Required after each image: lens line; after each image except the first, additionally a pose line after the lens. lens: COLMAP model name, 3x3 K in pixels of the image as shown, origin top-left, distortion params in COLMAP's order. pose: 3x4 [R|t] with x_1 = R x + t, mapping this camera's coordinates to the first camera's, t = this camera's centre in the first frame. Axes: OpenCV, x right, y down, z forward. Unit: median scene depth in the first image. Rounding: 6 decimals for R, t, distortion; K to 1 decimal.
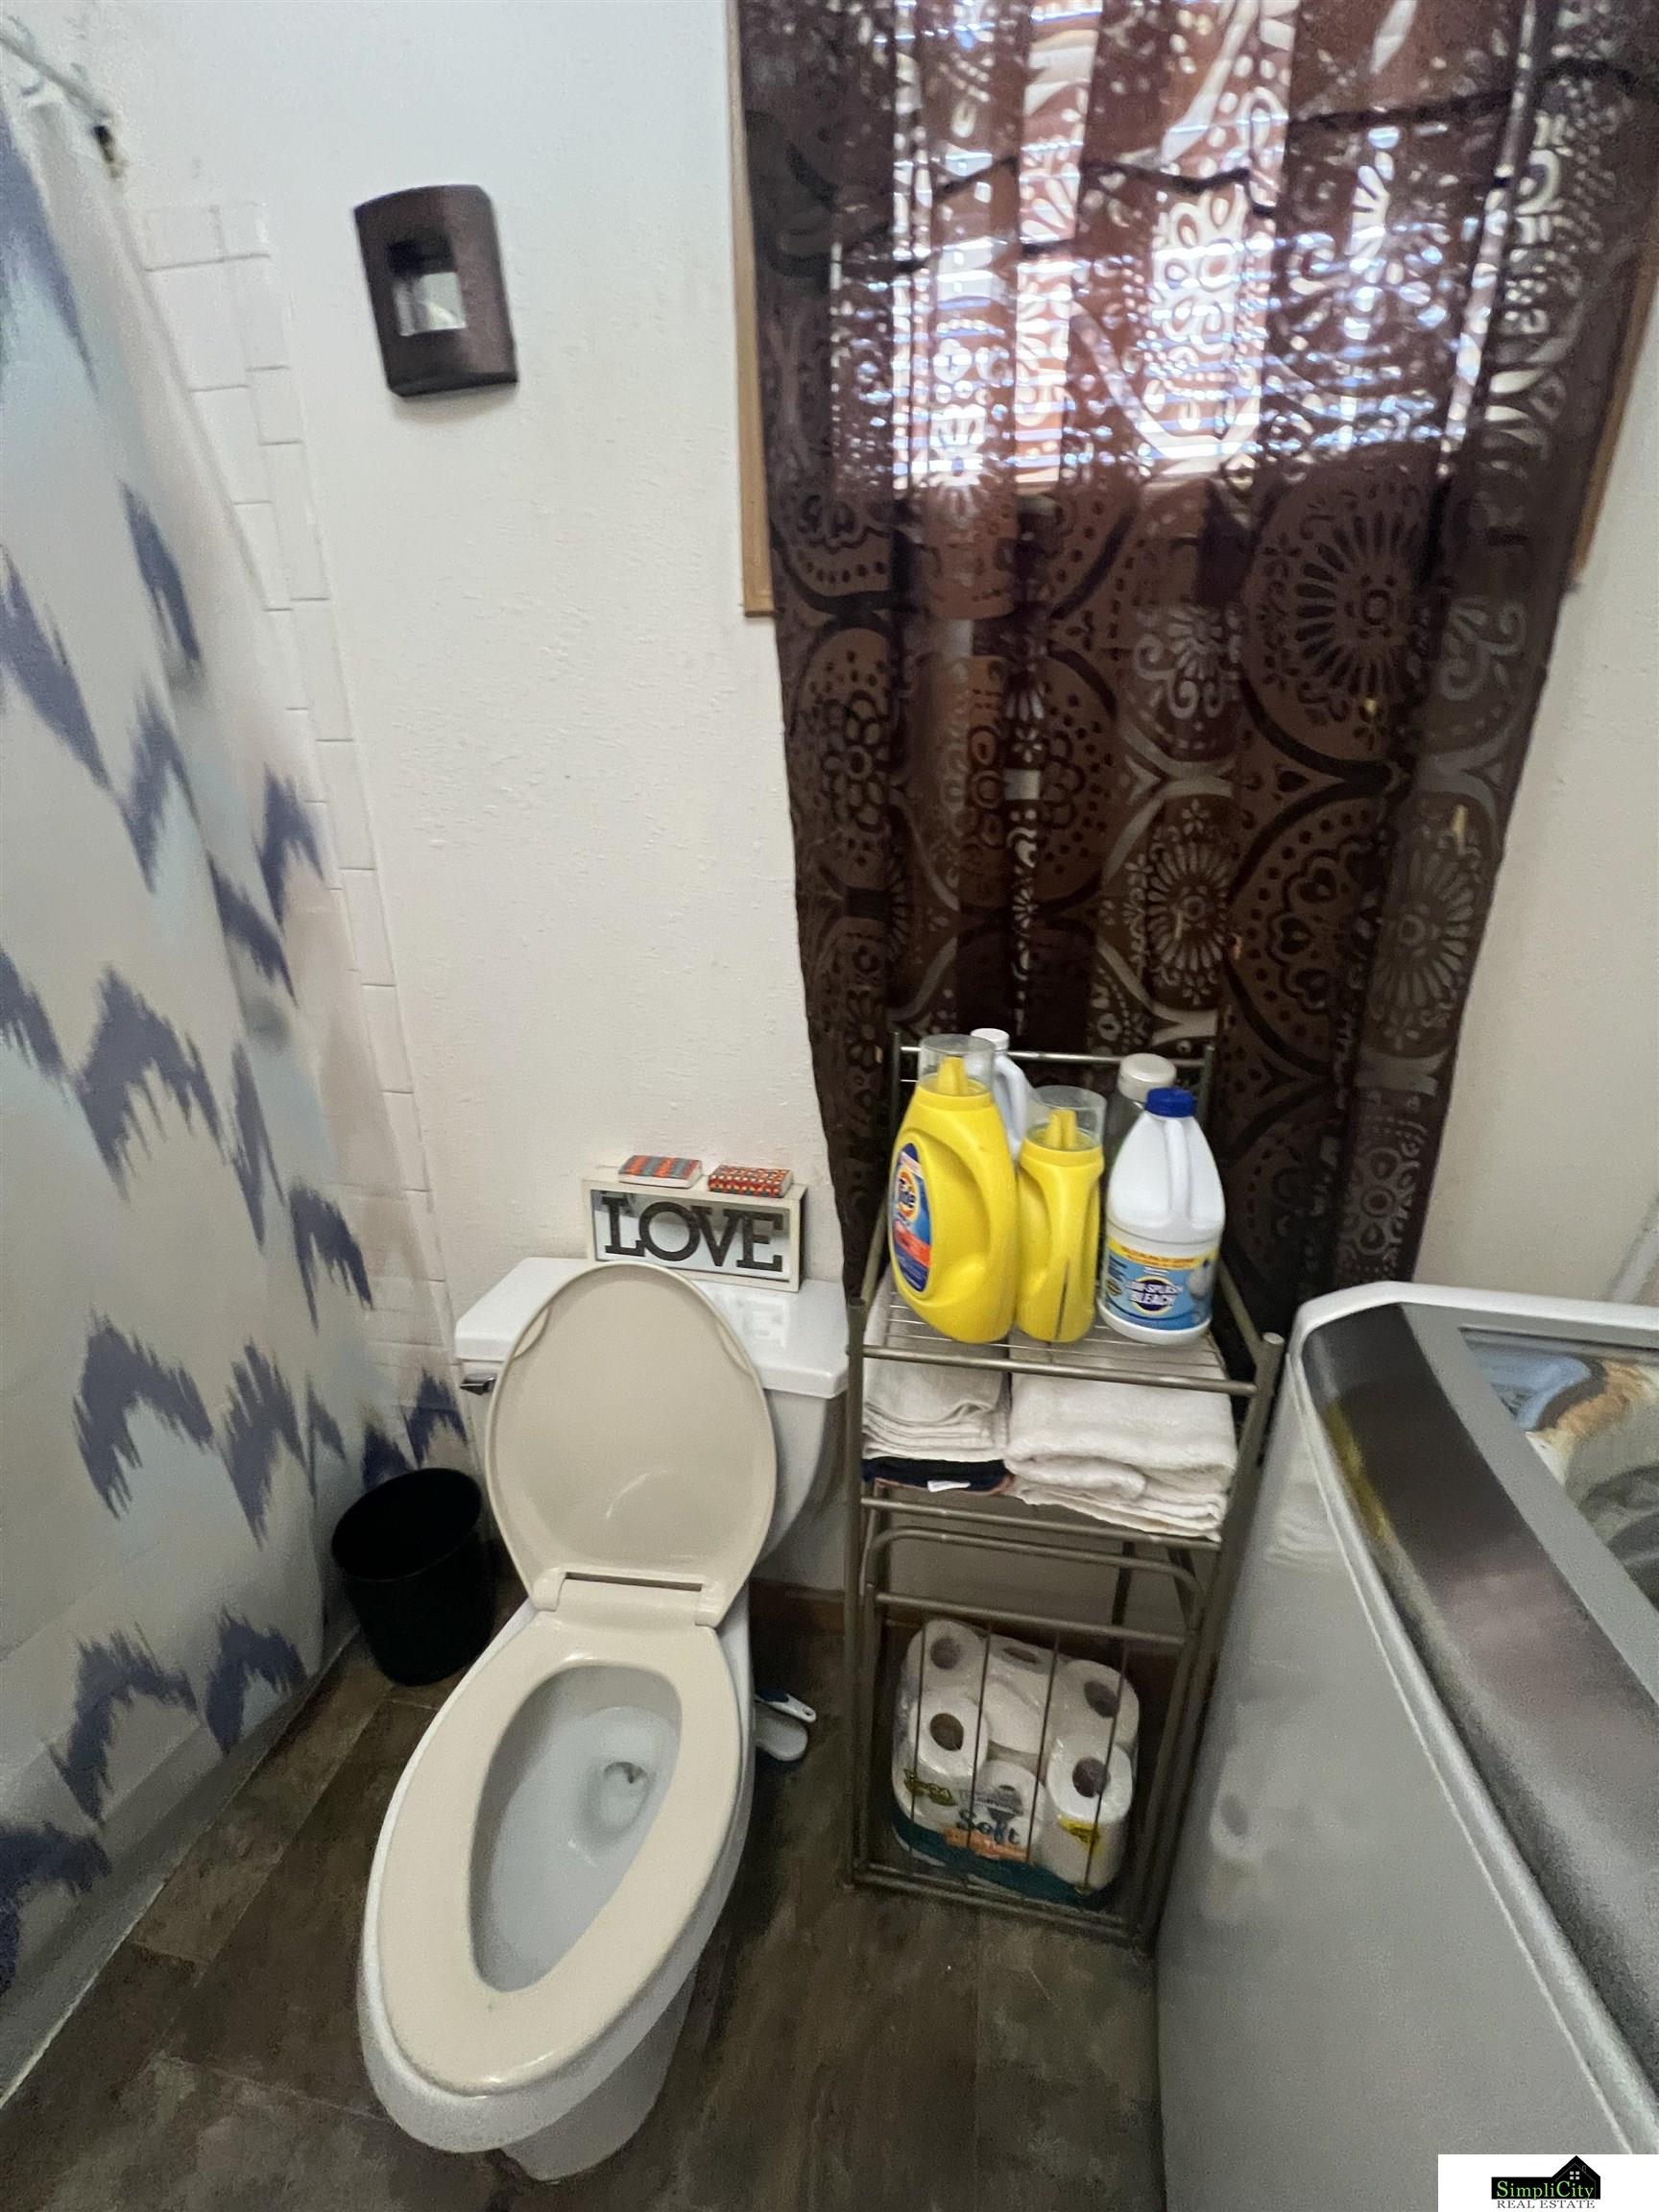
lens RADIAL K [[894.5, 0, 831.0], [0, 894.5, 1086.7], [0, 0, 1]] dist [-0.000274, 0.000218]
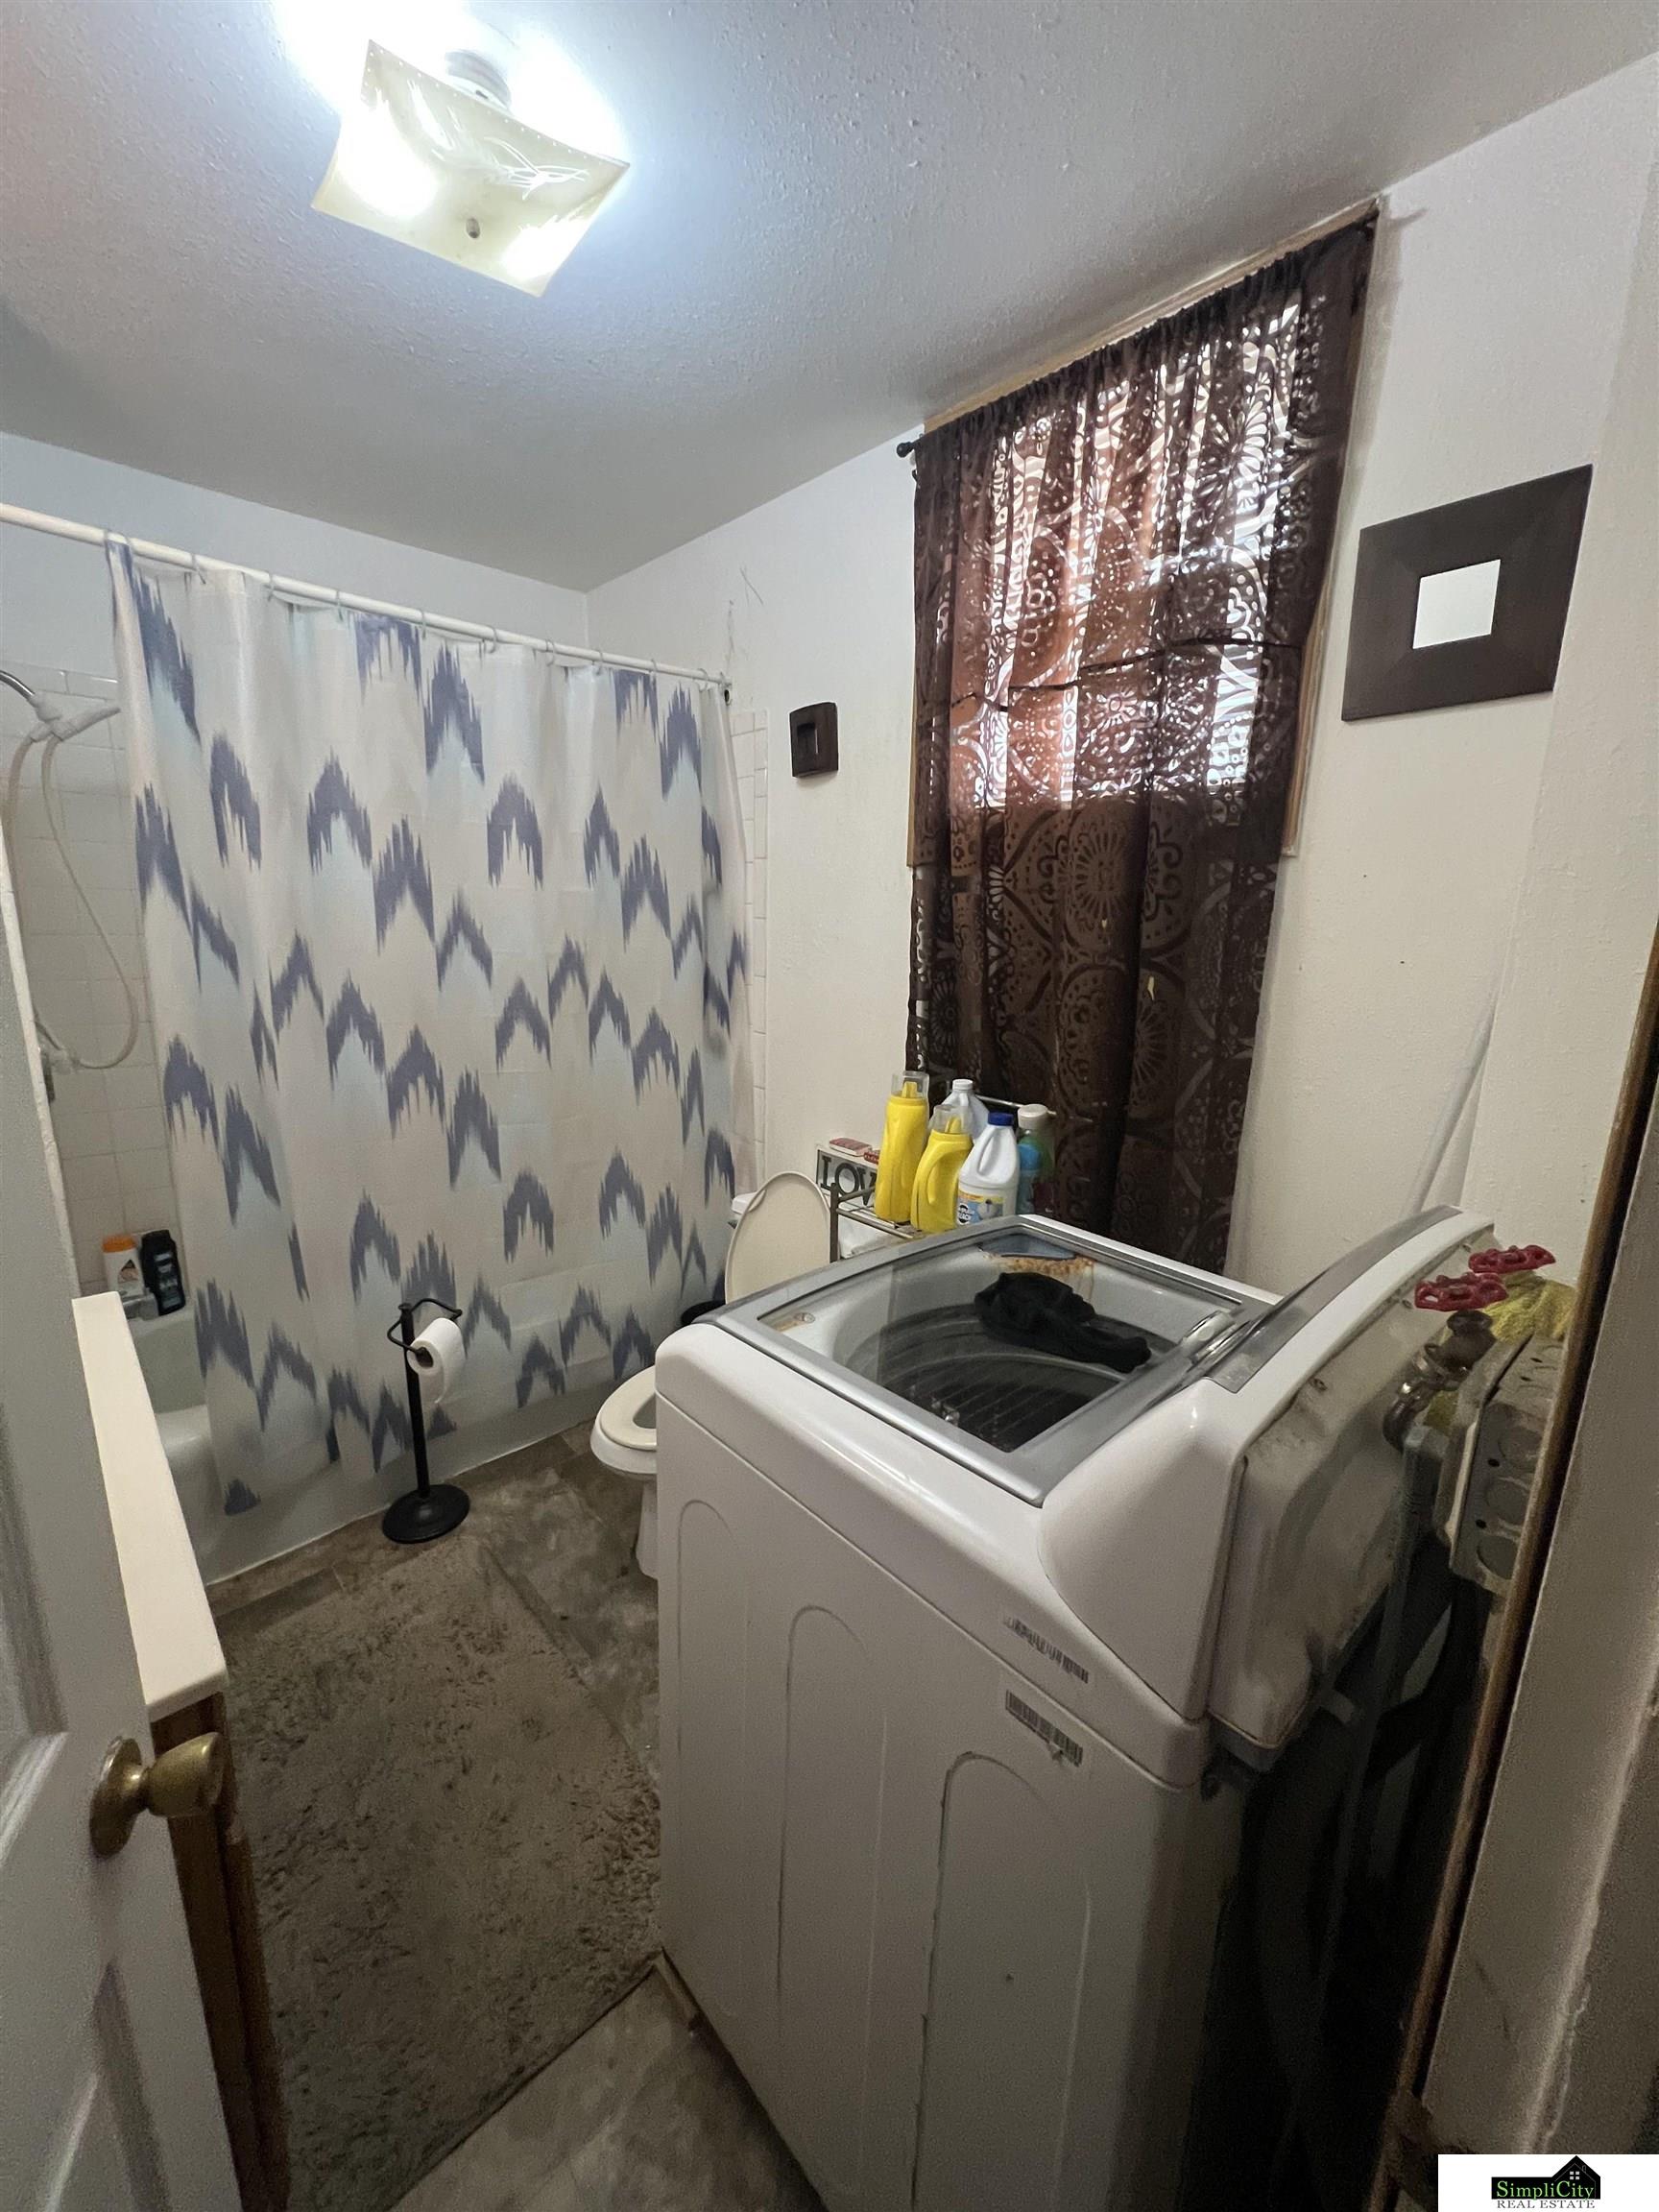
lens RADIAL K [[894.5, 0, 831.0], [0, 894.5, 1086.7], [0, 0, 1]] dist [-0.000274, 0.000218]
pose [[0.792585, 0.137524, -0.594051, 1.009441], [-0.226544, 0.970914, -0.077486, 0.149163], [0.566116, 0.195993, 0.800687, -0.608502]]
